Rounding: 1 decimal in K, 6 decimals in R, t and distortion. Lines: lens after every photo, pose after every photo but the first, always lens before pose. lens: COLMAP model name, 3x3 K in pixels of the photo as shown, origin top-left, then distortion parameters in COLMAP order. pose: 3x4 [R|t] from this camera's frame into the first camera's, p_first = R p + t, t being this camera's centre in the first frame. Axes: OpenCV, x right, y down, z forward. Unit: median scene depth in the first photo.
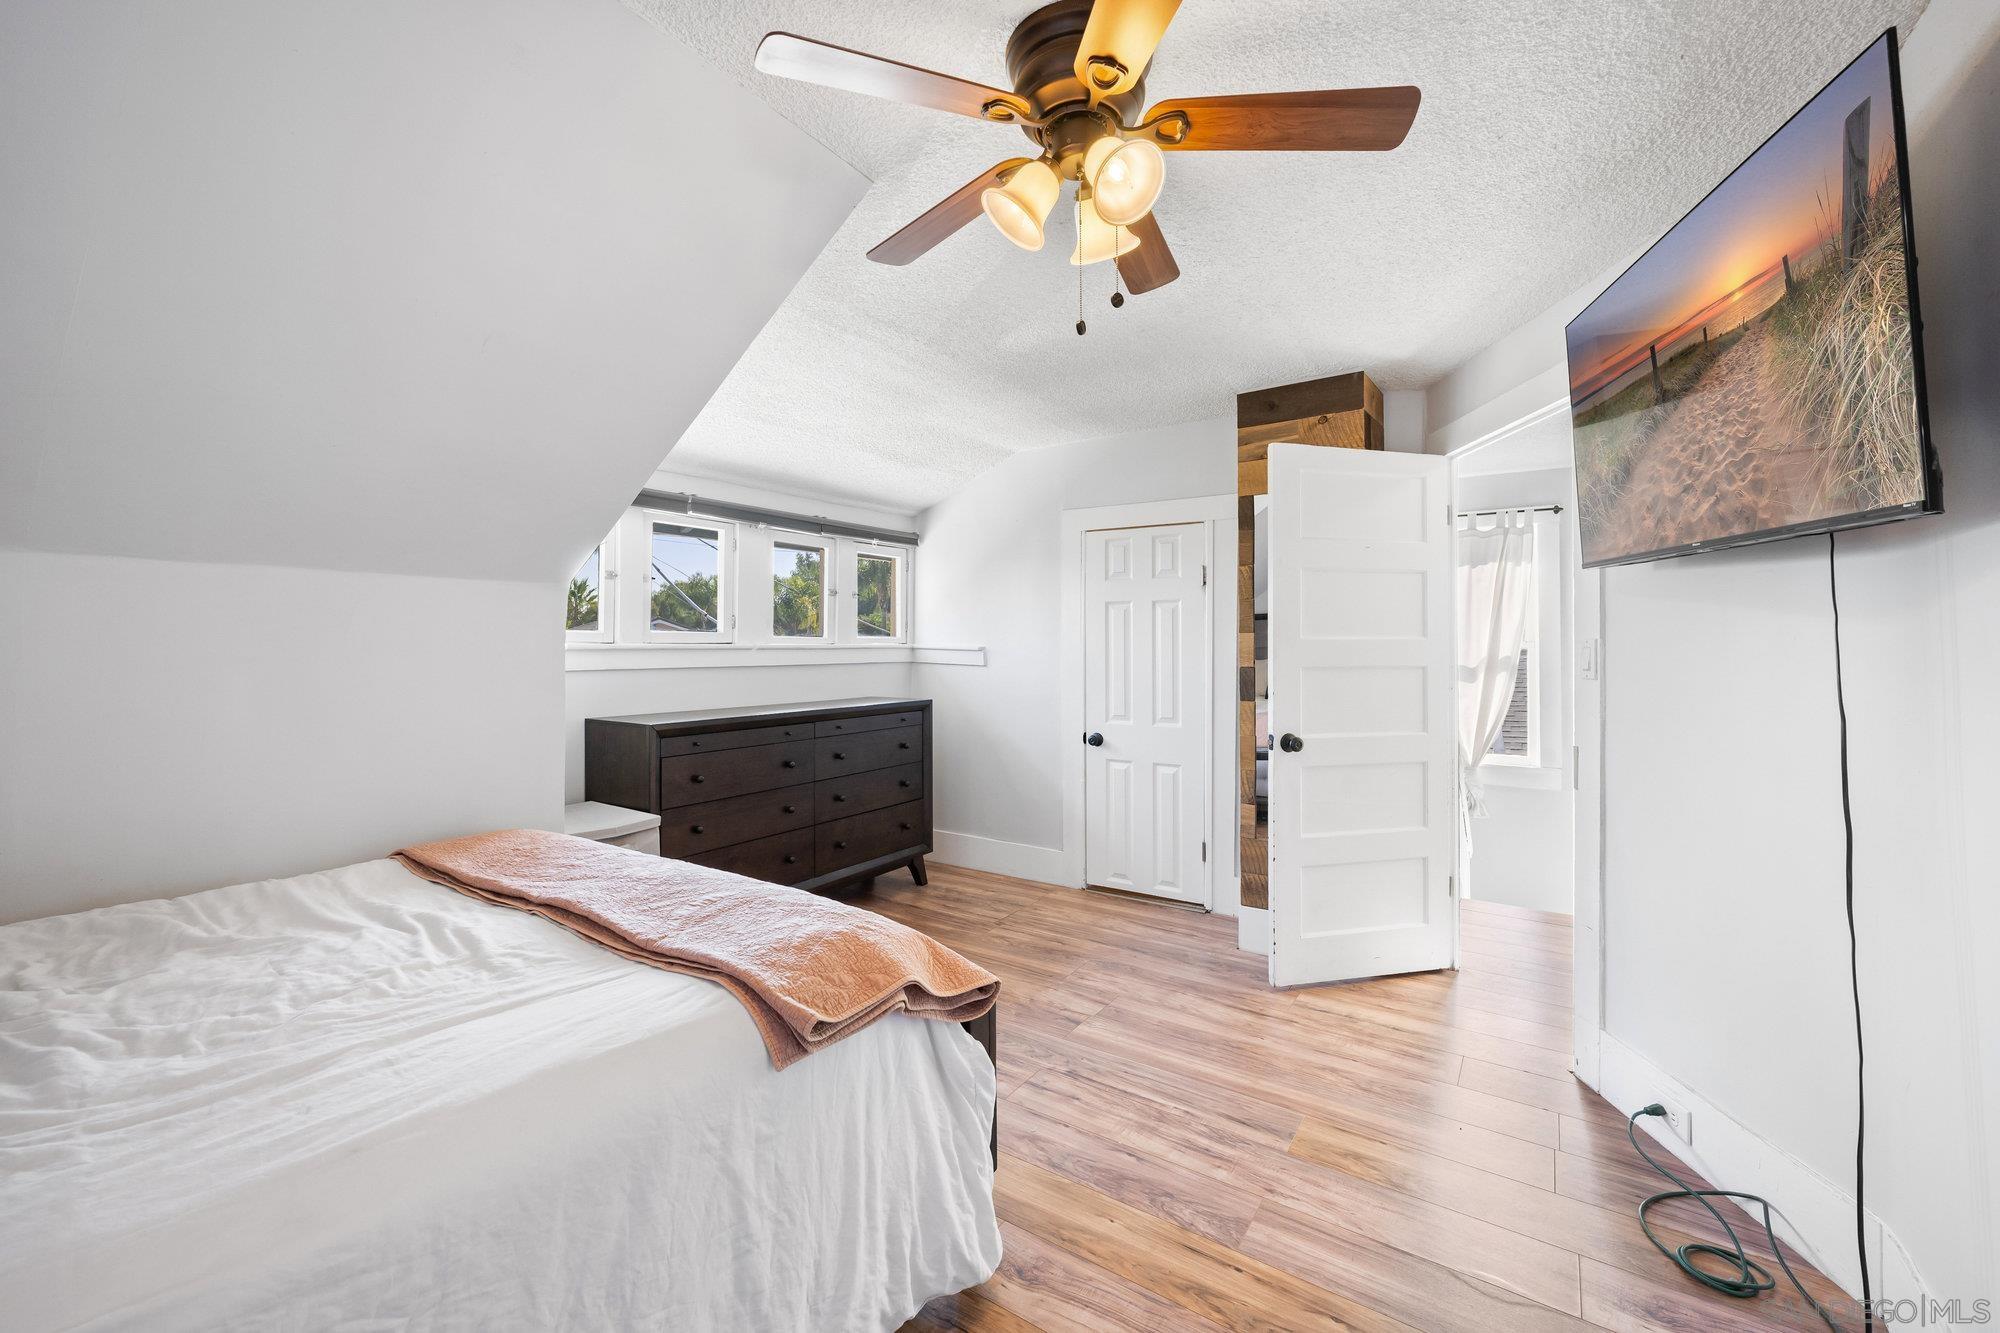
lens RADIAL K [[796.2, 0, 1000.9], [0, 796.2, 646.2], [0, 0, 1]] dist [0.002637, -0.000034]
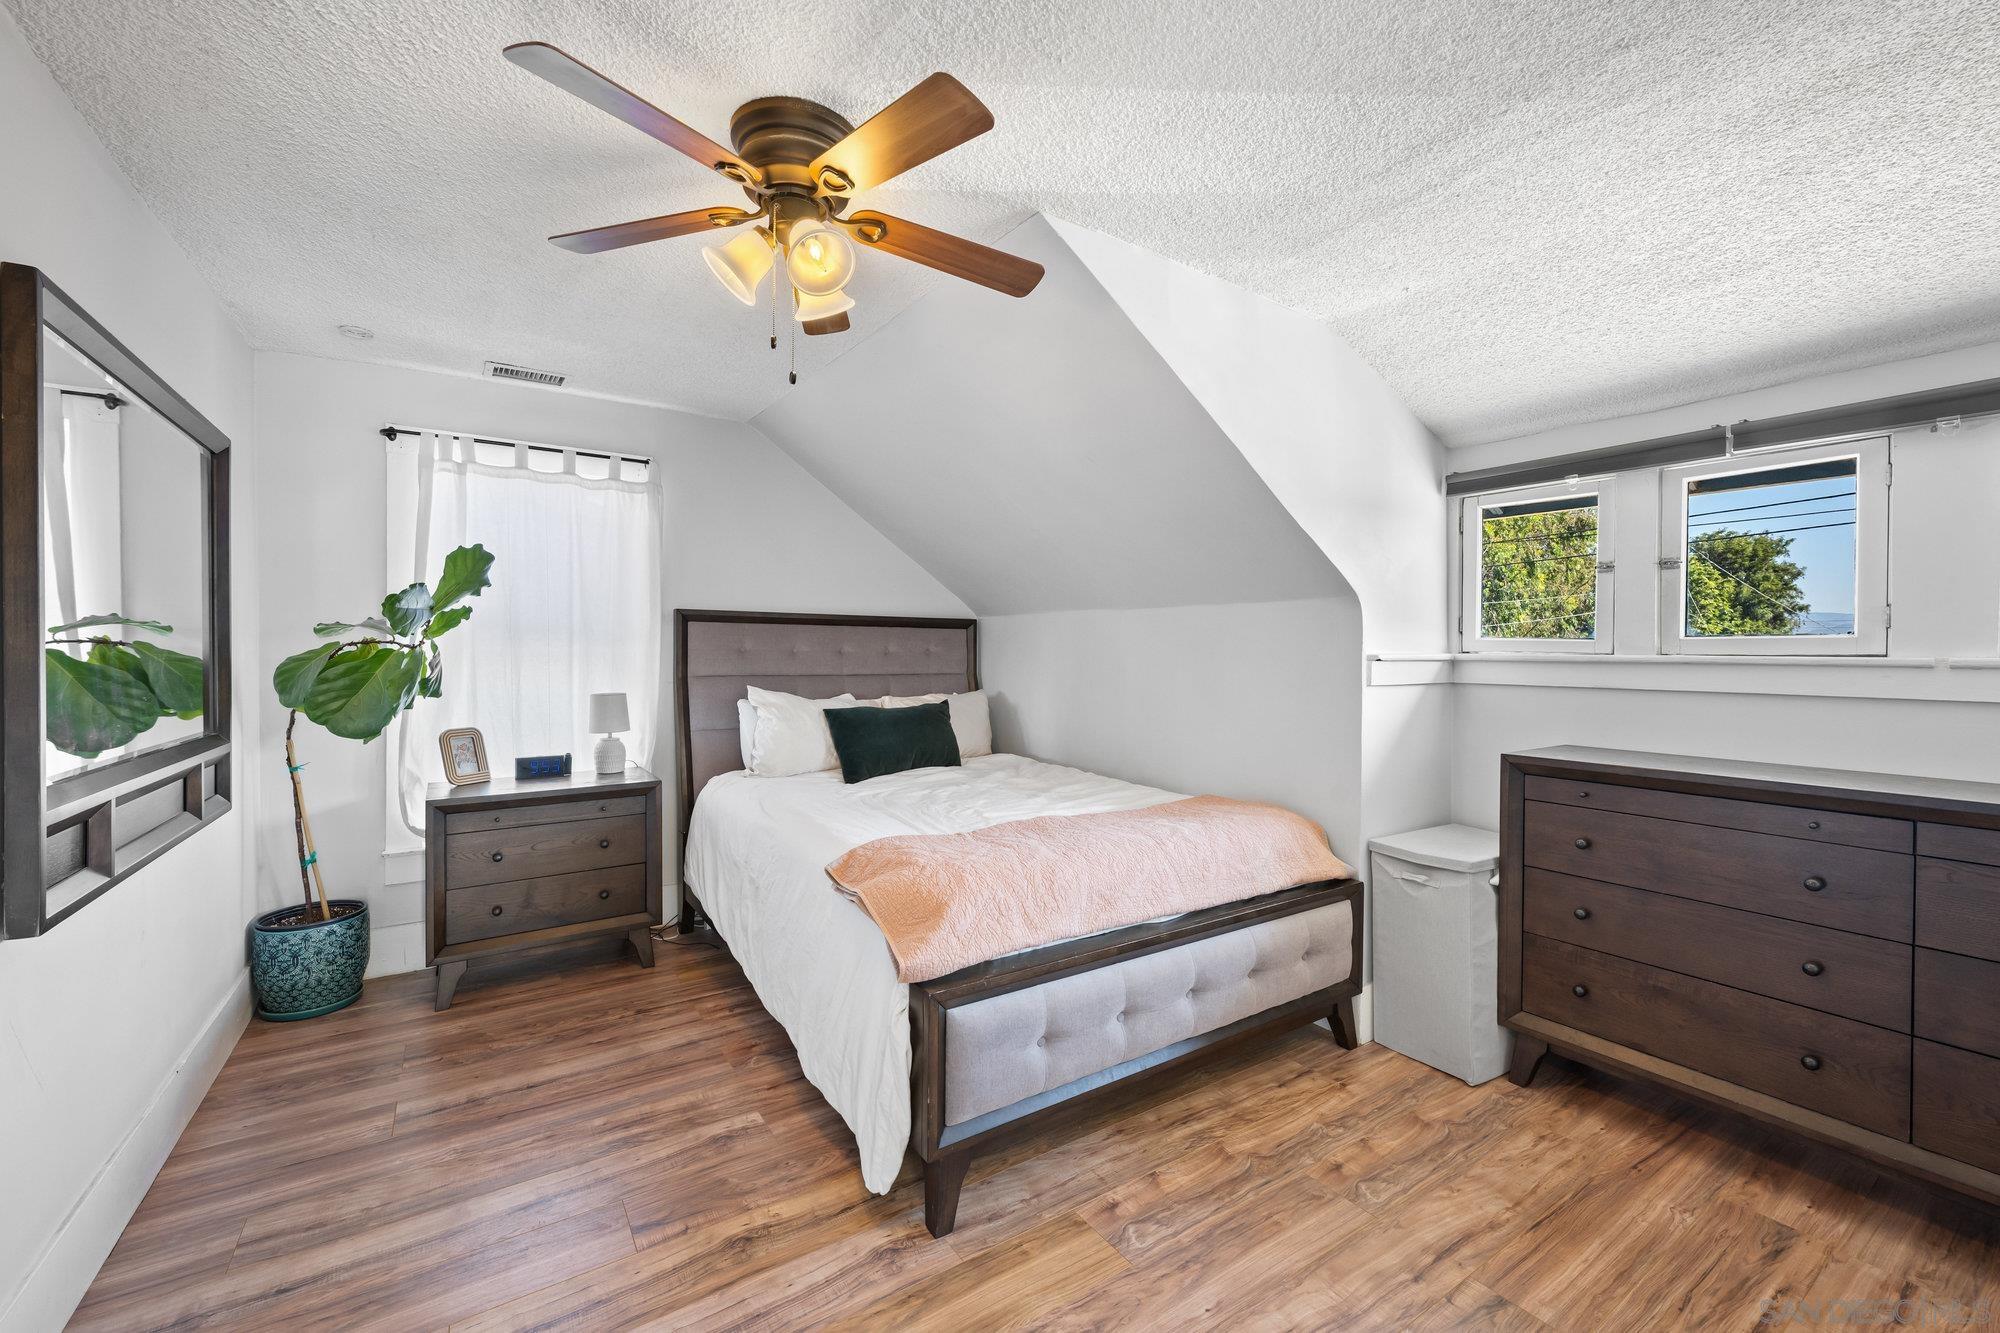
lens RADIAL K [[796.2, 0, 996.6], [0, 796.2, 663.2], [0, 0, 1]] dist [0.002637, -0.000034]
pose [[-0.376752, 0.007710, -0.926282, 0.488999], [-0.011349, 0.999852, 0.012939, 0.000692], [0.926245, 0.015387, -0.376608, 0.787023]]
